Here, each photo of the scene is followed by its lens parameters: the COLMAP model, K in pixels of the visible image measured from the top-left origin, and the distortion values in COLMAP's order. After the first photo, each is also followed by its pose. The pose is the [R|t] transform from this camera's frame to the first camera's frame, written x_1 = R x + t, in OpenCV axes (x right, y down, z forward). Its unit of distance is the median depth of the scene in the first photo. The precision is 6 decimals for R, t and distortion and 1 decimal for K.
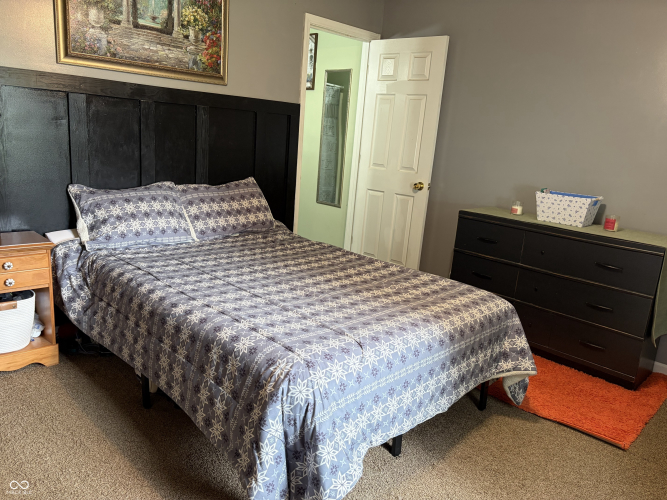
lens RADIAL K [[499.4, 0, 335.5], [0, 499.4, 251.4], [0, 0, 1]] dist [0.034768, -0.018096]
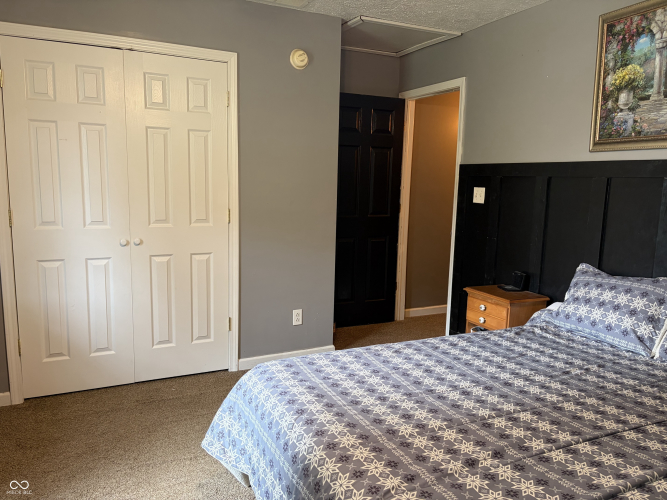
lens RADIAL K [[499.4, 0, 334.6], [0, 499.4, 248.5], [0, 0, 1]] dist [0.034768, -0.018096]
pose [[-0.281504, 0.051358, -0.958185, 0.617426], [-0.269365, 0.954185, 0.130280, -0.160869], [0.920977, 0.294776, -0.254772, 0.793217]]
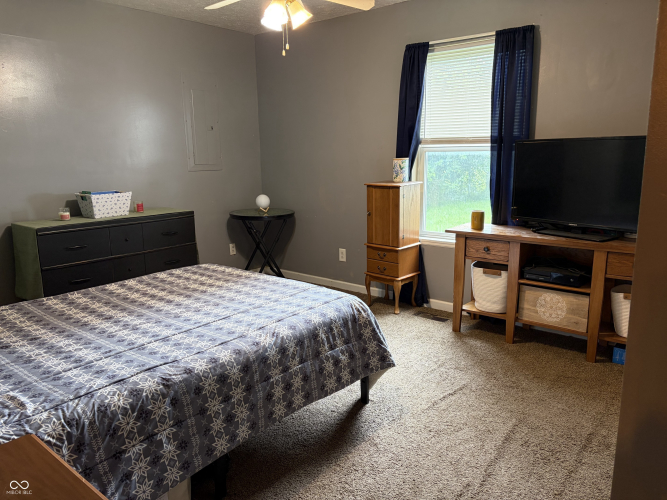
lens RADIAL K [[499.4, 0, 334.0], [0, 499.4, 248.8], [0, 0, 1]] dist [0.034768, -0.018096]
pose [[-0.098162, -0.265092, 0.959214, -0.882204], [0.233334, 0.930869, 0.281137, -0.221178], [-0.967429, 0.251414, -0.029521, 0.592605]]
